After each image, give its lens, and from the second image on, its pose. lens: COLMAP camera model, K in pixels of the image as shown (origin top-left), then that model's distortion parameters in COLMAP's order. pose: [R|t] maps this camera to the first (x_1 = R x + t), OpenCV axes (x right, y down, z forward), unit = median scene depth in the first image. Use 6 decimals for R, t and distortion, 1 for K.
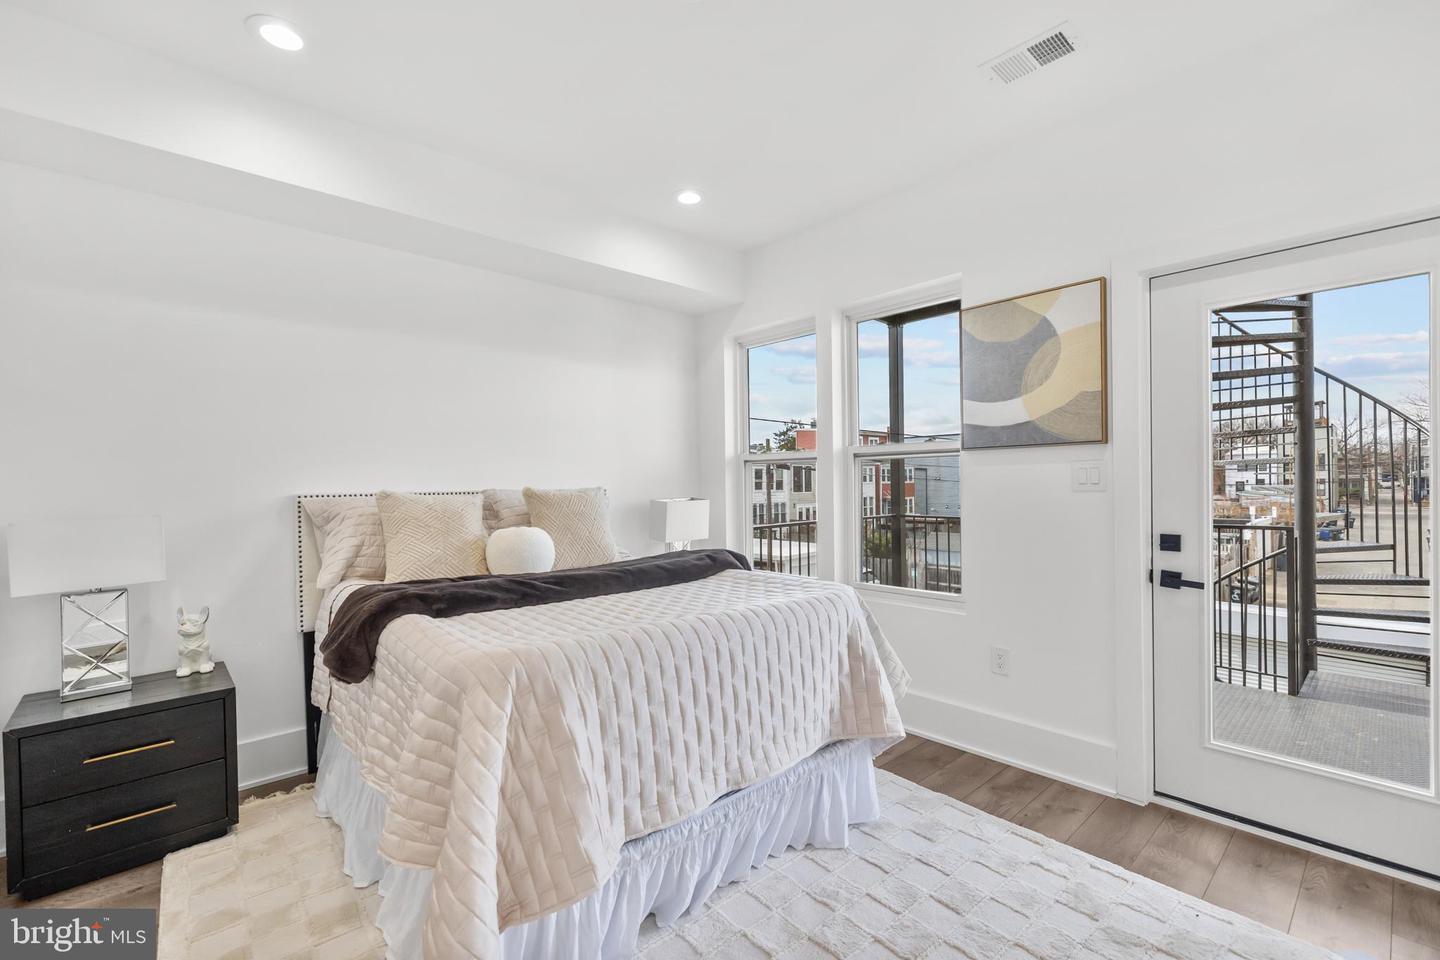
lens RADIAL K [[628.5, 0, 727.5], [0, 628.5, 478.1], [0, 0, 1]] dist [-0.001503, -0.000408]
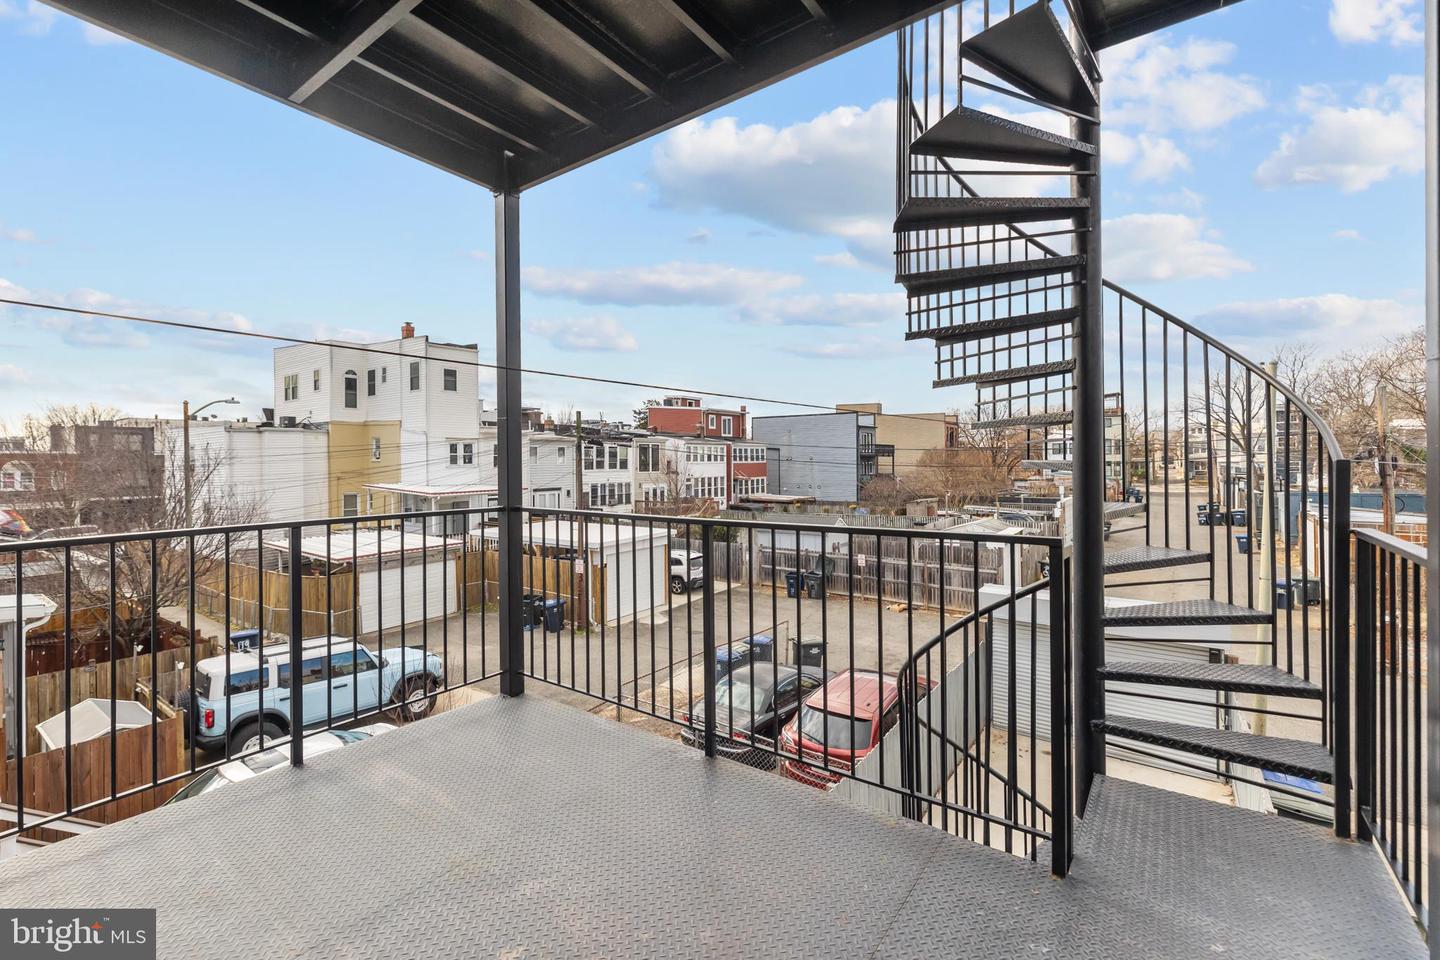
lens RADIAL K [[629.7, 0, 716.3], [0, 629.7, 453.5], [0, 0, 1]] dist [-0.000824, 0.000134]
pose [[0.981779, 0.007440, 0.189879, 0.471635], [-0.006135, 0.999953, -0.007460, 0.013214], [-0.189926, 0.006159, 0.981779, 0.492498]]
